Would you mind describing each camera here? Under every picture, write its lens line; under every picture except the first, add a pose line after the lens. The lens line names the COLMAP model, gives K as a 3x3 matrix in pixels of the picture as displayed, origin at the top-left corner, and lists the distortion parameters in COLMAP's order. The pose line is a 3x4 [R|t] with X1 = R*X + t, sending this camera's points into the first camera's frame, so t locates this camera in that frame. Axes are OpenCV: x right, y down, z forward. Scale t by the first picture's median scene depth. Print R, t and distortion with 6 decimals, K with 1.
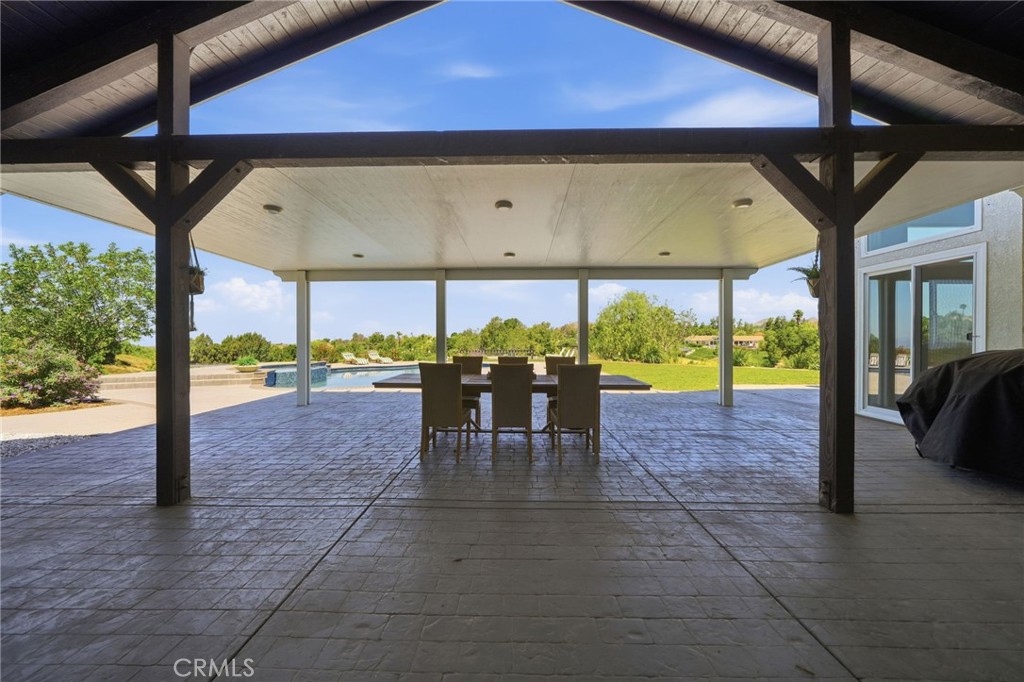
lens RADIAL K [[395.0, 0, 511.6], [0, 395.0, 344.6], [0, 0, 1]] dist [-0.000303, 0.000090]
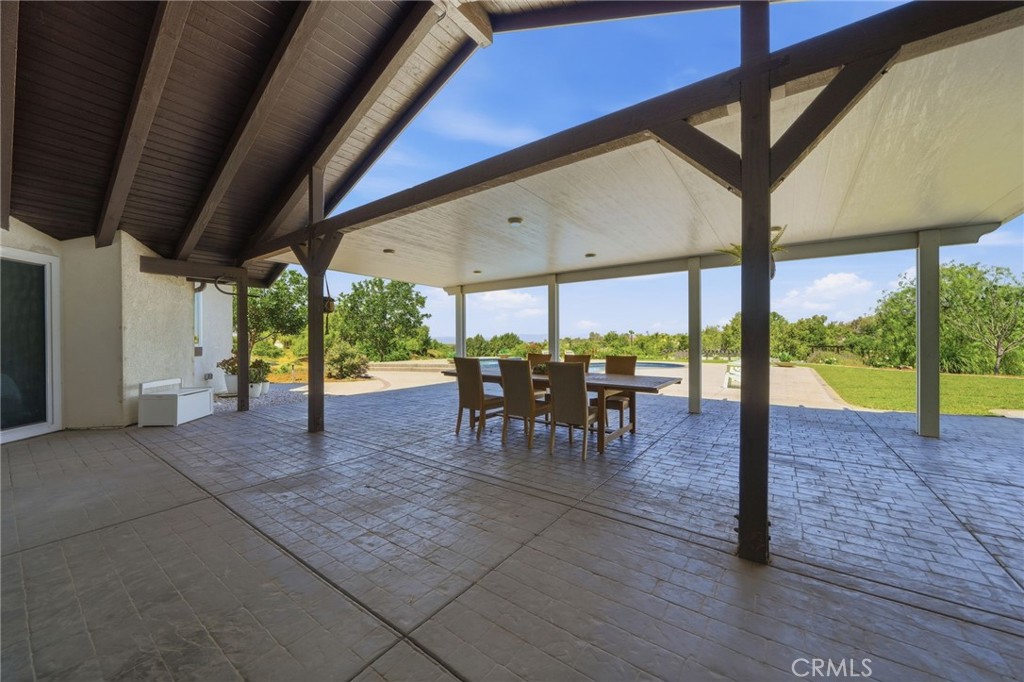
lens RADIAL K [[395.0, 0, 502.0], [0, 395.0, 343.0], [0, 0, 1]] dist [-0.000303, 0.000090]
pose [[0.804047, 0.003495, -0.594556, 0.364789], [-0.004150, 0.999991, 0.000266, 0.000464], [0.594552, 0.002253, 0.804054, 0.033229]]
